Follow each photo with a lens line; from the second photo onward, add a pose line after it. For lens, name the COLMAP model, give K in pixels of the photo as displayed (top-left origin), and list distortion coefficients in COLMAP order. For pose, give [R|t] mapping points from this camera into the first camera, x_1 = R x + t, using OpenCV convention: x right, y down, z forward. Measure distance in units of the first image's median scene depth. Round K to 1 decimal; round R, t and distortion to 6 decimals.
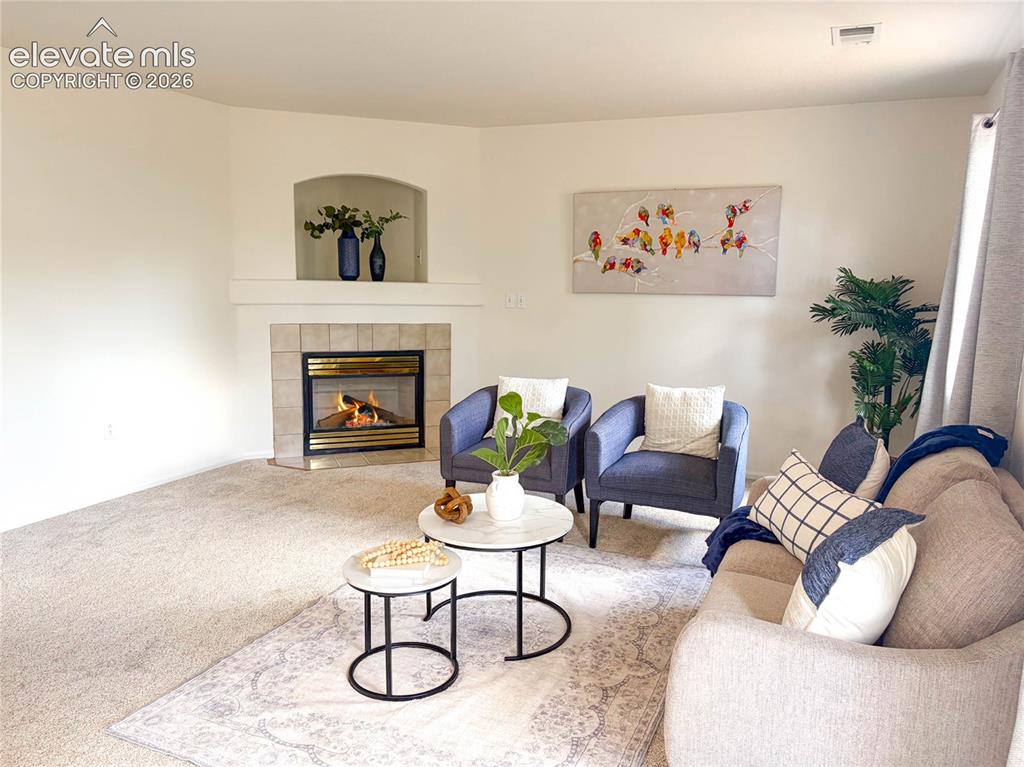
lens RADIAL K [[743.2, 0, 542.0], [0, 743.2, 381.2], [0, 0, 1]] dist [0.099074, -0.176152]
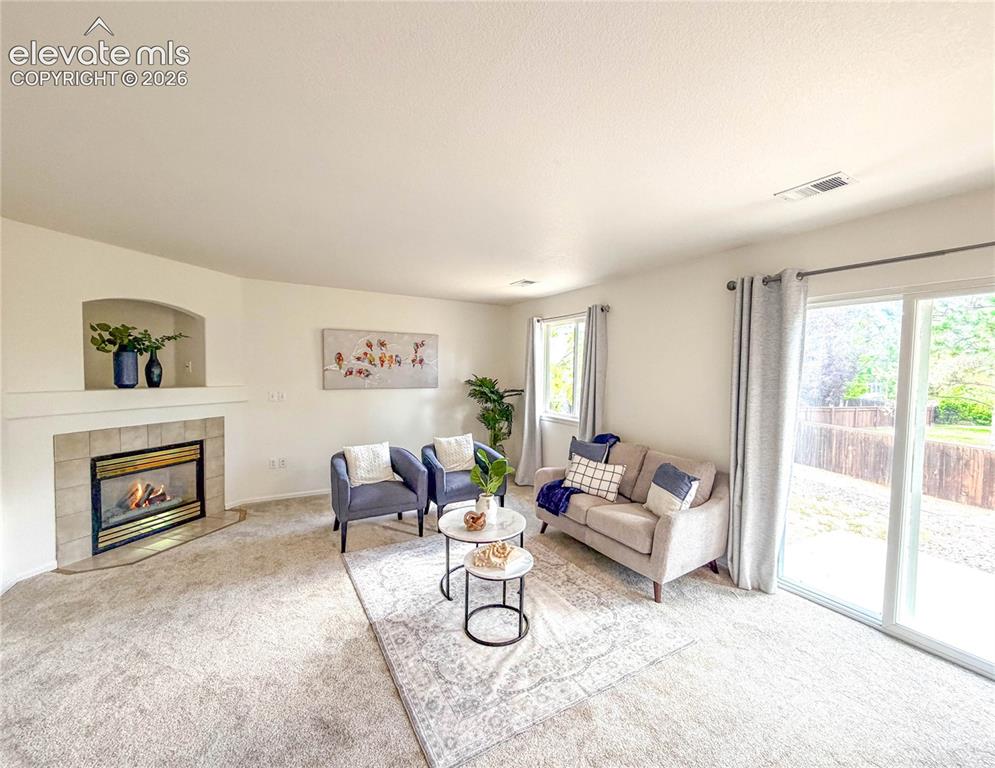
lens RADIAL K [[399.9, 0, 497.5], [0, 399.9, 384.0], [0, 0, 1]] dist [-0.000094, -0.000096]
pose [[0.606802, -0.034655, 0.794097, -0.421810], [0.113177, 0.992637, -0.043164, -0.052942], [-0.786754, 0.116066, 0.606256, 0.190951]]
